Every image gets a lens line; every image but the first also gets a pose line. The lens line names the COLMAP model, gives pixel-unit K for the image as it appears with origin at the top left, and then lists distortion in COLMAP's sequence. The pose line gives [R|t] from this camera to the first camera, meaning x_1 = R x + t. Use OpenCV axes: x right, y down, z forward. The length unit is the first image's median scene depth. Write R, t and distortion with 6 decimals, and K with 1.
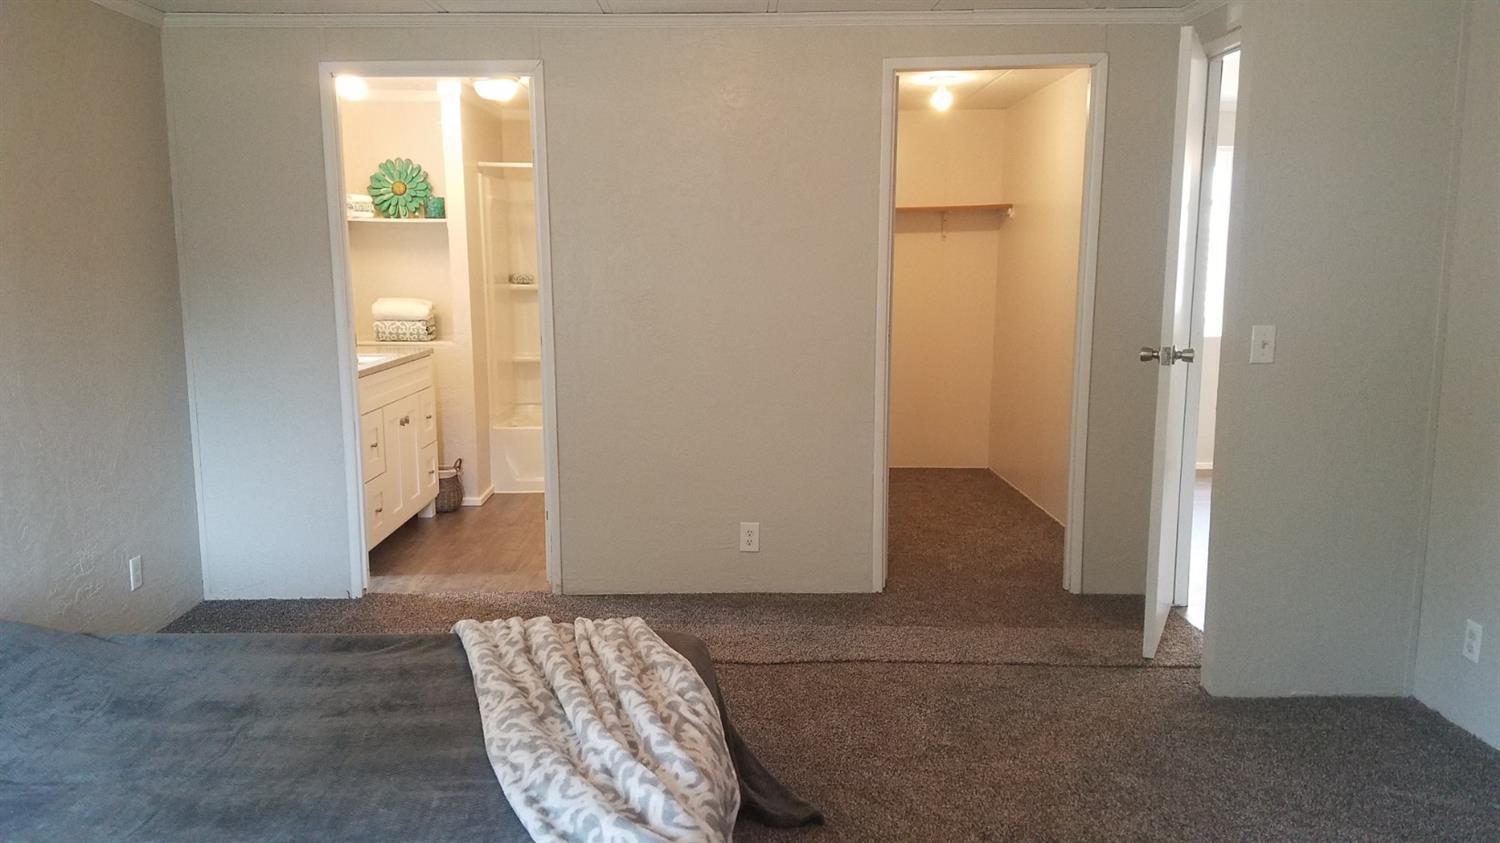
lens RADIAL K [[1182.9, 0, 757.4], [0, 1182.9, 429.4], [0, 0, 1]] dist [0.064375, -0.005901]
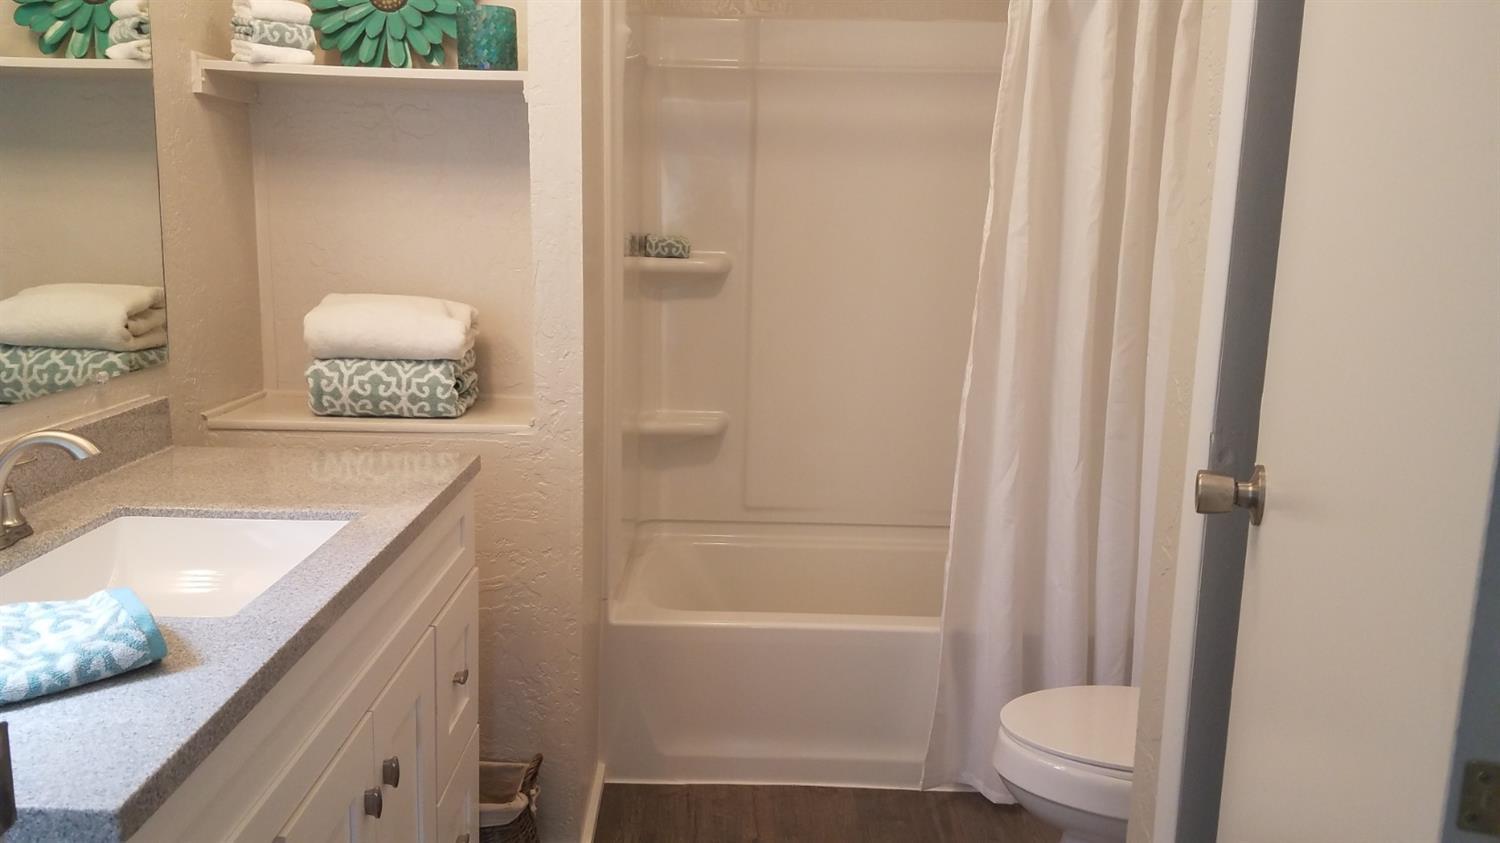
lens RADIAL K [[1182.9, 0, 742.1], [0, 1182.9, 417.1], [0, 0, 1]] dist [0.064375, -0.005901]
pose [[0.999437, 0.028562, -0.017604, -0.186339], [-0.028186, 0.999376, 0.021268, -0.084967], [0.018200, -0.020760, 0.999619, 0.646570]]
